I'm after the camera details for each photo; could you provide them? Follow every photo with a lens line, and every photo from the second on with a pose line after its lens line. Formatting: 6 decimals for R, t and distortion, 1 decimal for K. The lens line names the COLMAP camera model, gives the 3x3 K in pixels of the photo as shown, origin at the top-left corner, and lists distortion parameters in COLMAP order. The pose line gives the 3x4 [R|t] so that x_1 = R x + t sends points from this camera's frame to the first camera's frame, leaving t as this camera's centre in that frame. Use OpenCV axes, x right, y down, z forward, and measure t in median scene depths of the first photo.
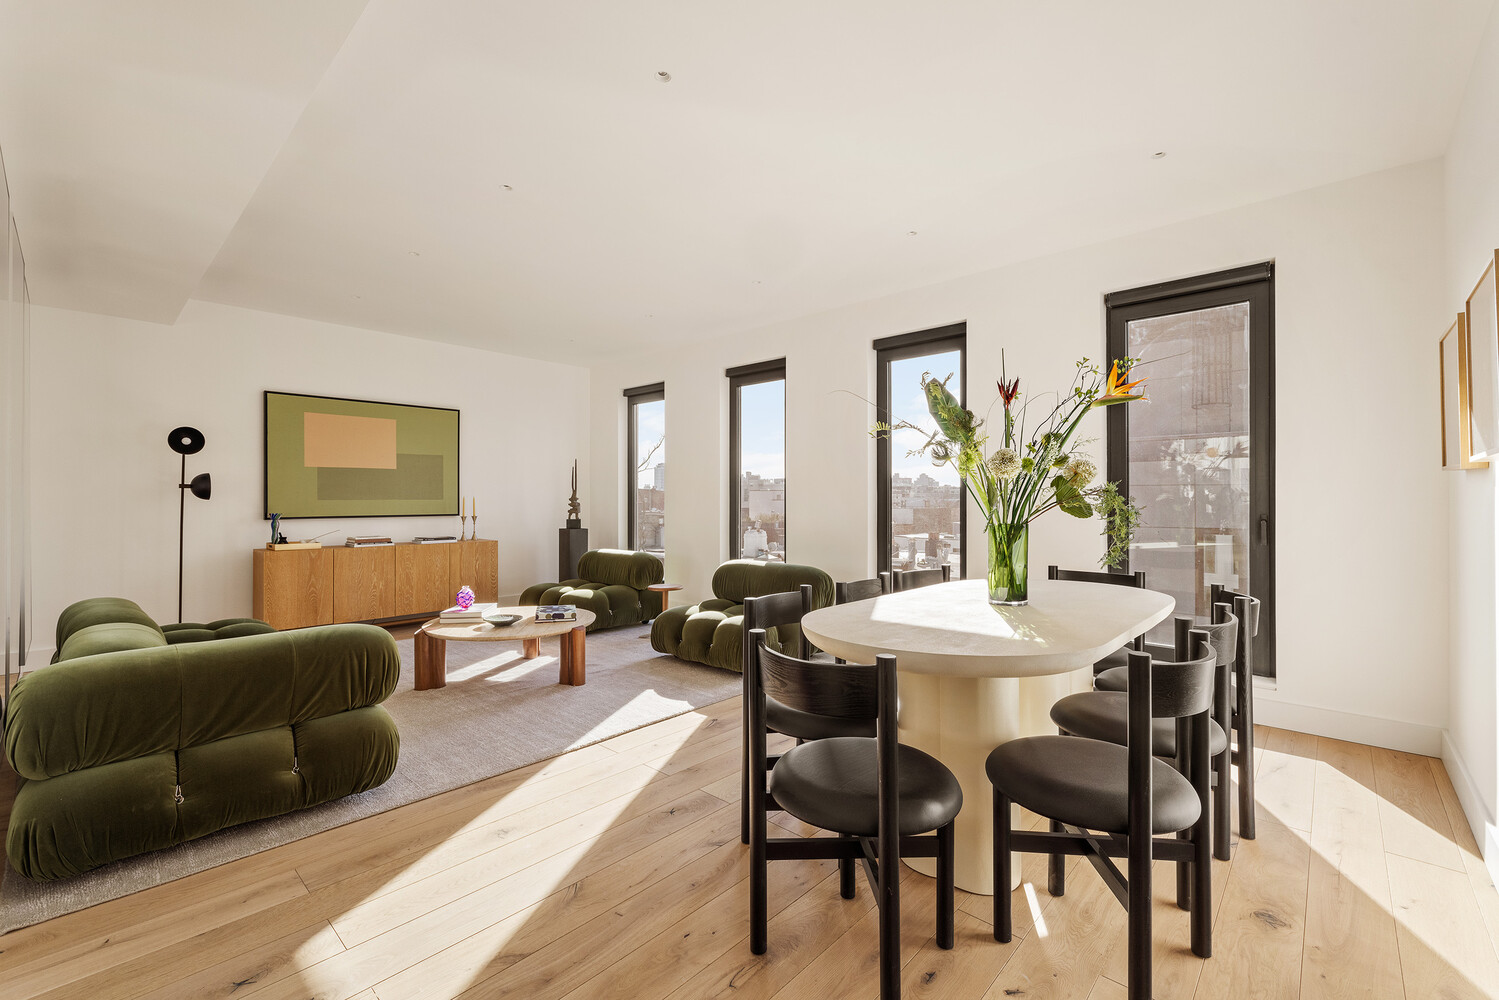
lens RADIAL K [[626.8, 0, 749.5], [0, 626.8, 500.0], [0, 0, 1]] dist [-0.000252, -0.000099]
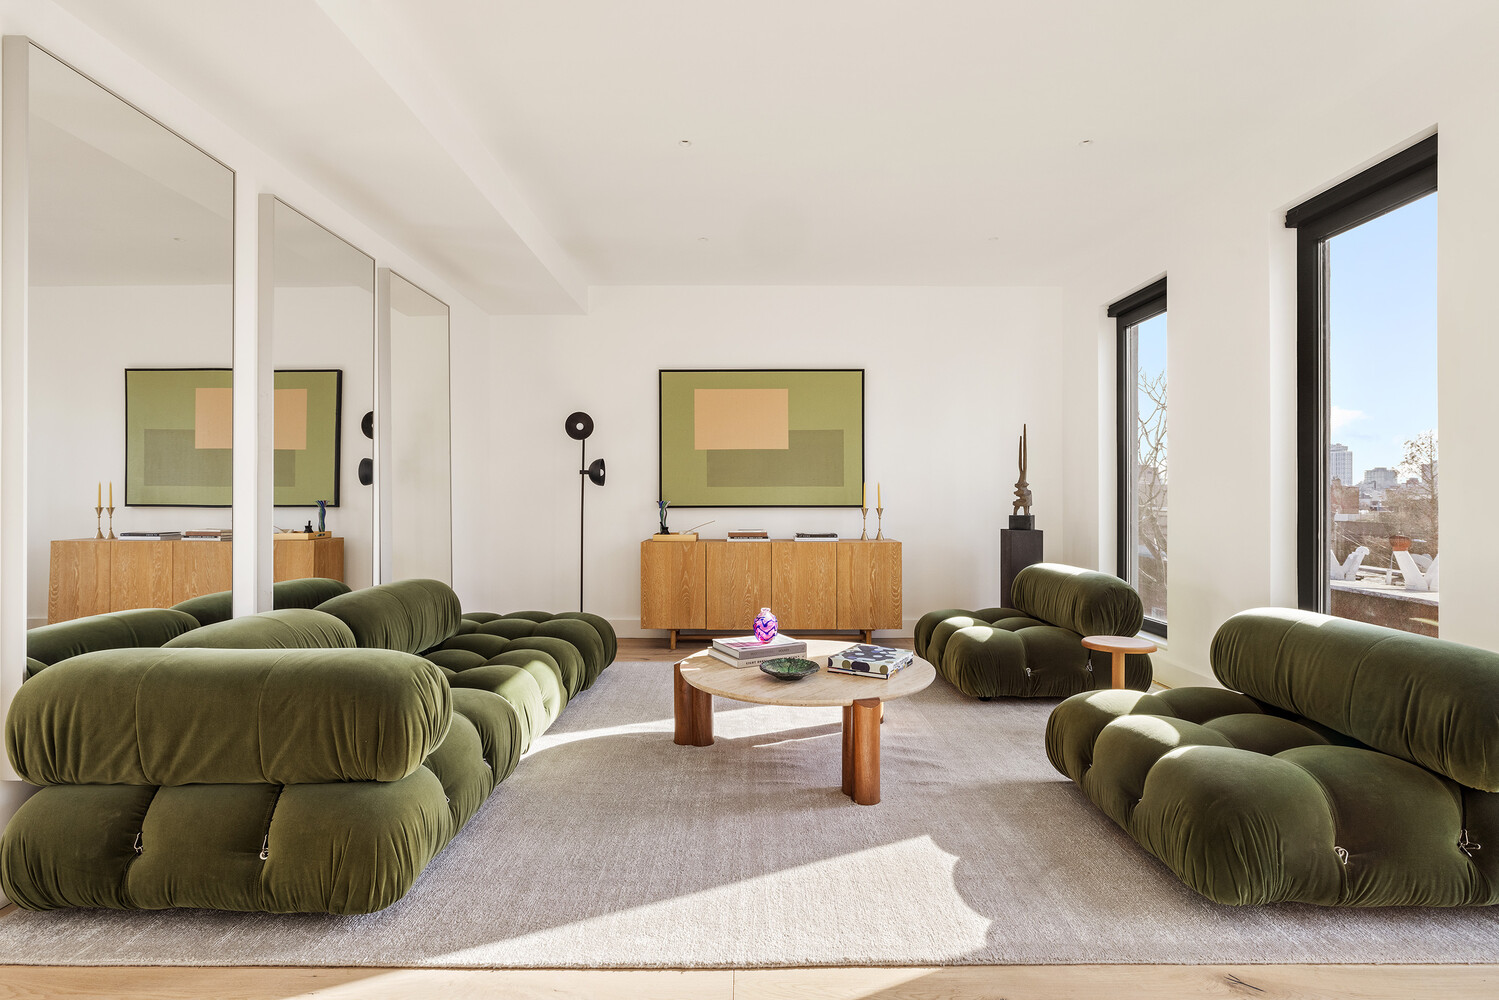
lens RADIAL K [[713.2, 0, 749.5], [0, 713.2, 500.0], [0, 0, 1]] dist [-0.009281, -0.000533]
pose [[0.684125, 0.003781, -0.729355, 0.088111], [-0.001214, 0.999991, 0.004045, 0.014736], [0.729364, -0.001882, 0.684123, 0.351739]]
